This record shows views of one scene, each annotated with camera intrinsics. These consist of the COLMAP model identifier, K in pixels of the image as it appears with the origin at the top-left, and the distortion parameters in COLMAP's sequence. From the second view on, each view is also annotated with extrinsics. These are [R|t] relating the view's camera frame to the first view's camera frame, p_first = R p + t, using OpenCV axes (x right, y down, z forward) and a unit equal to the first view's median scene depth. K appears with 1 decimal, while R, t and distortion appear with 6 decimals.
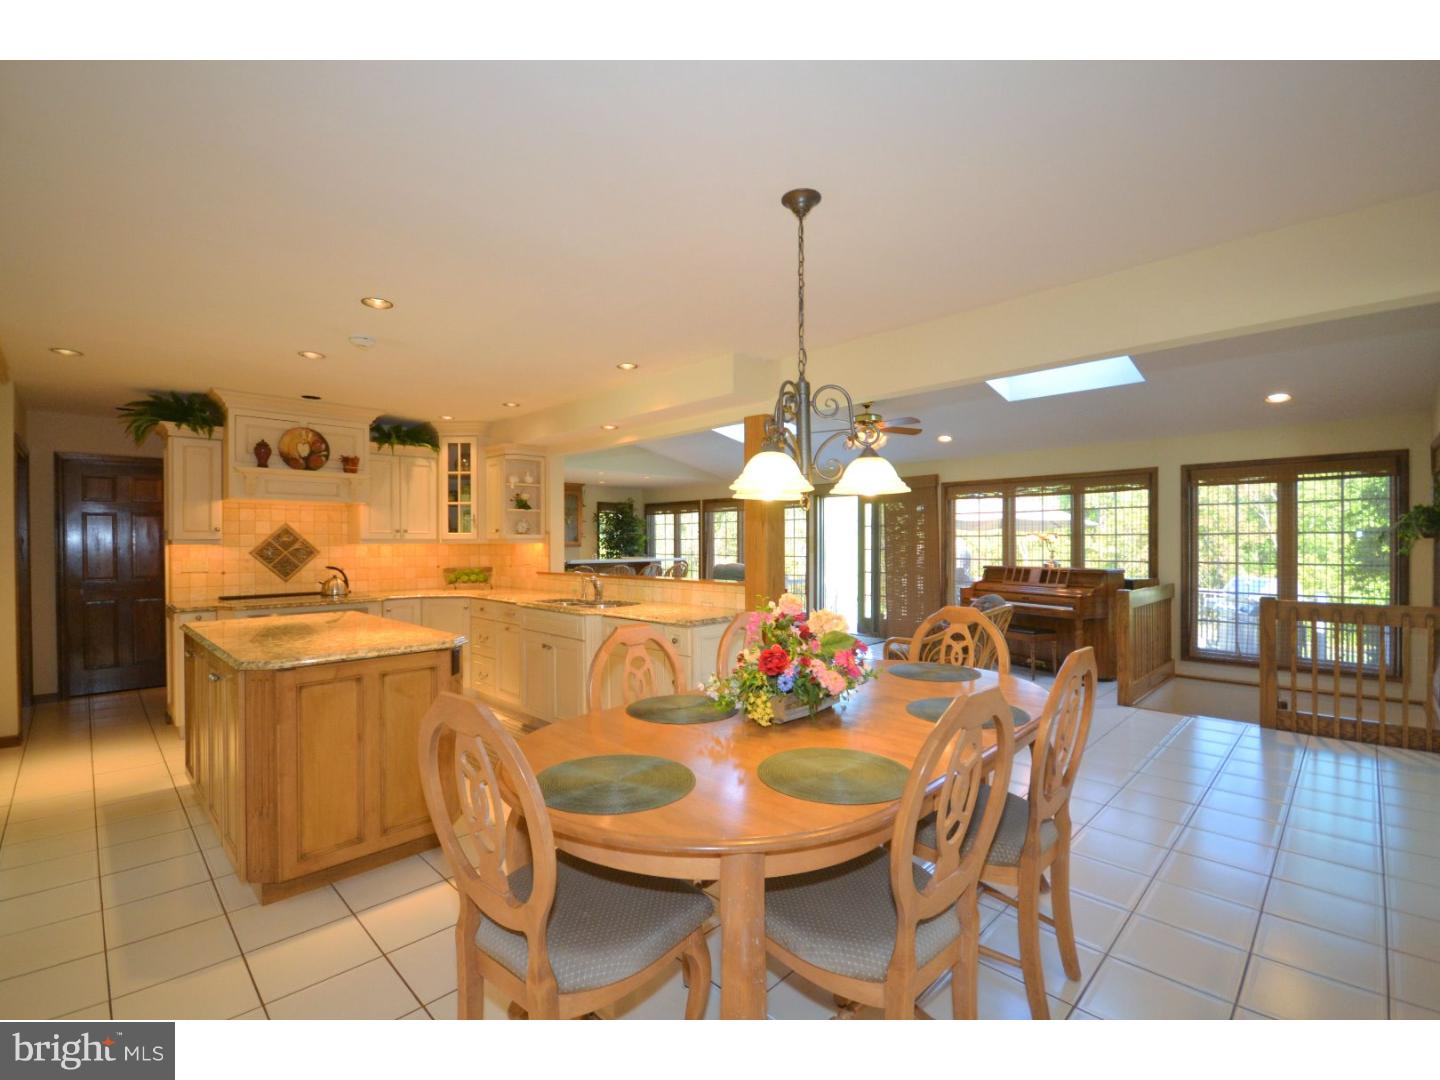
lens RADIAL K [[645.5, 0, 714.6], [0, 645.5, 538.8], [0, 0, 1]] dist [-0.002510, -0.001817]
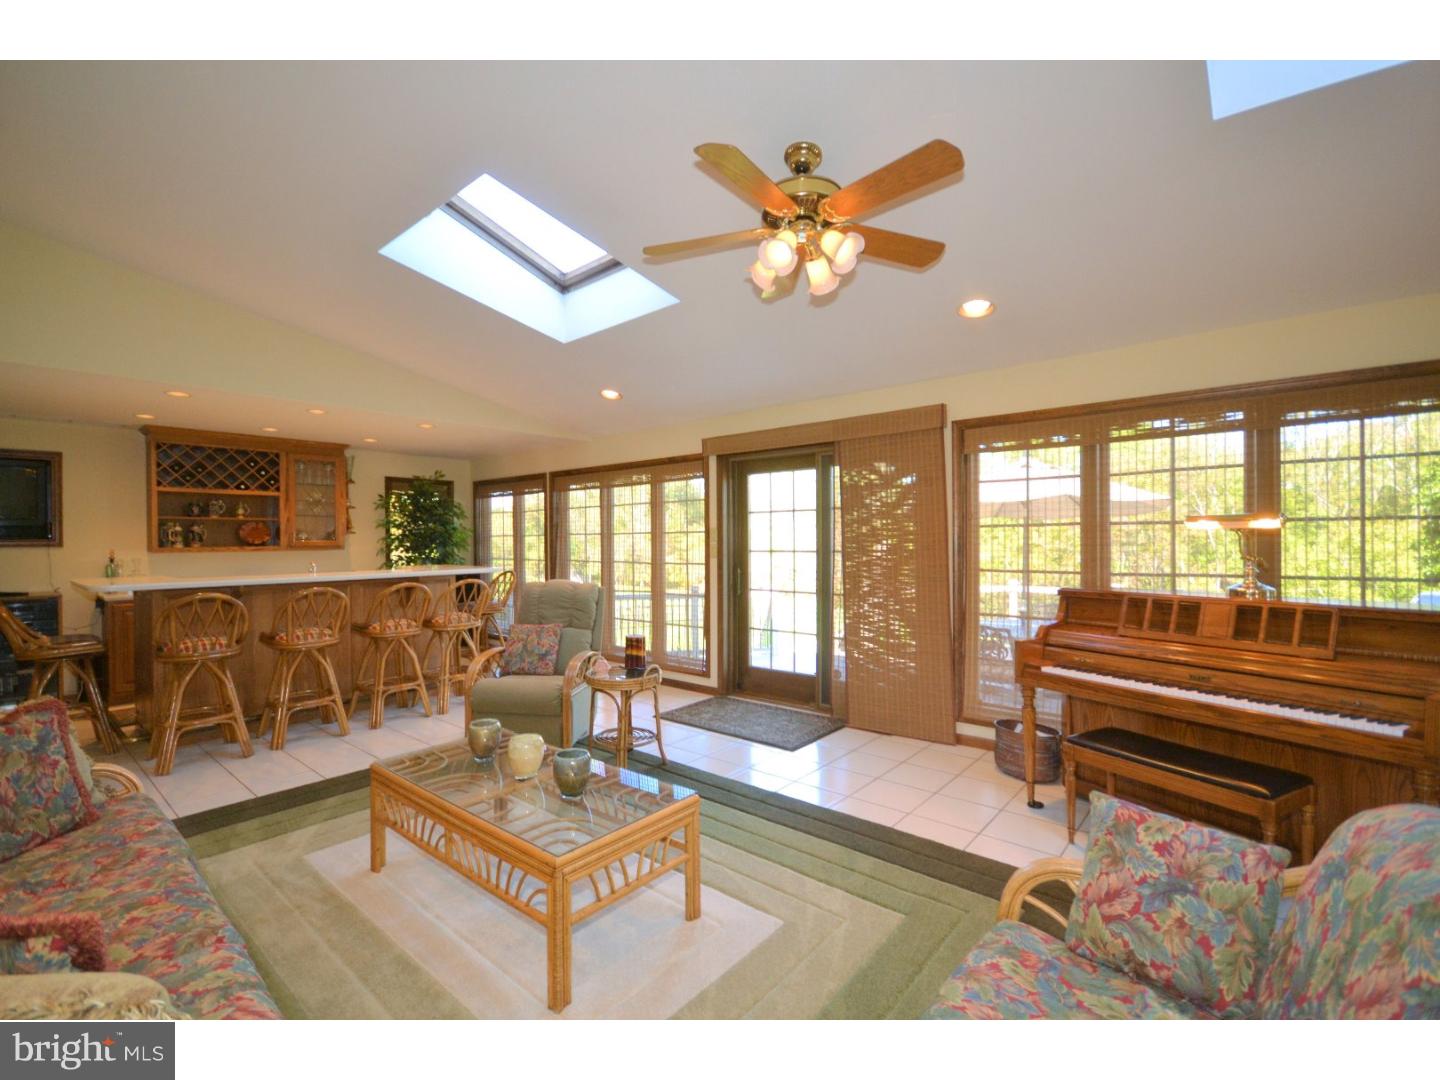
lens RADIAL K [[645.5, 0, 715.6], [0, 645.5, 541.4], [0, 0, 1]] dist [-0.002510, -0.001817]
pose [[0.996925, -0.007557, 0.077993, 0.131888], [0.006926, 0.999941, 0.008360, 0.002888], [-0.078051, -0.007794, 0.996919, 0.534294]]
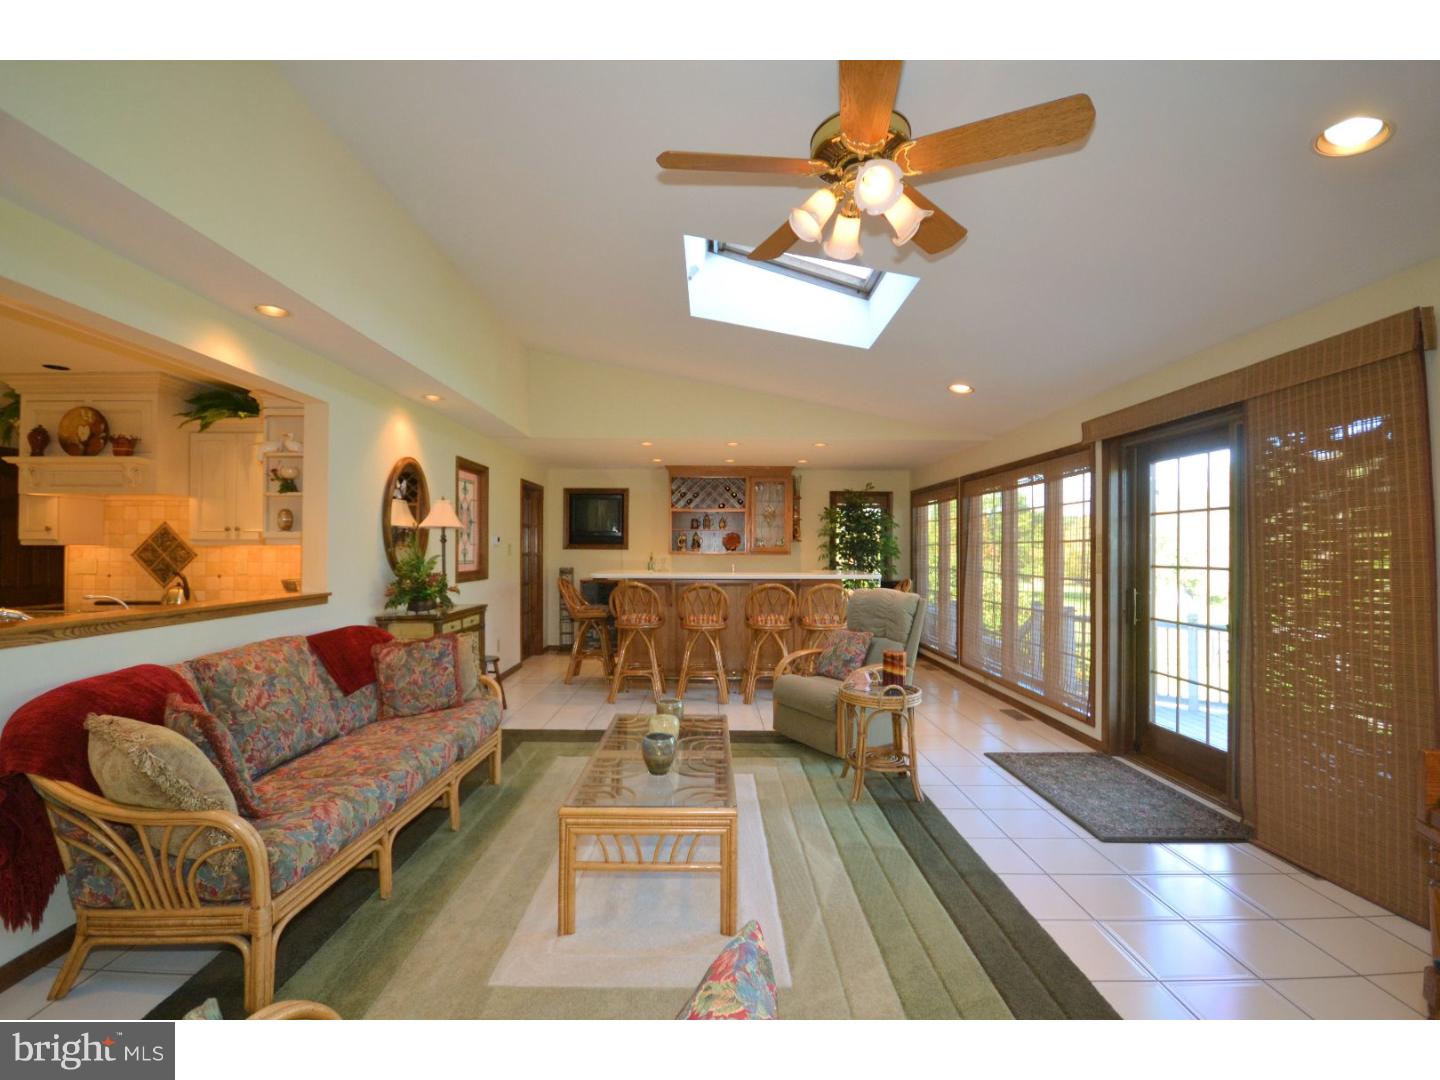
lens RADIAL K [[645.5, 0, 709.7], [0, 645.5, 541.5], [0, 0, 1]] dist [-0.002510, -0.001817]
pose [[0.709070, -0.003004, -0.705131, 0.335753], [-0.003664, 0.999962, -0.007945, 0.004993], [0.705128, 0.008217, 0.709032, 0.614997]]
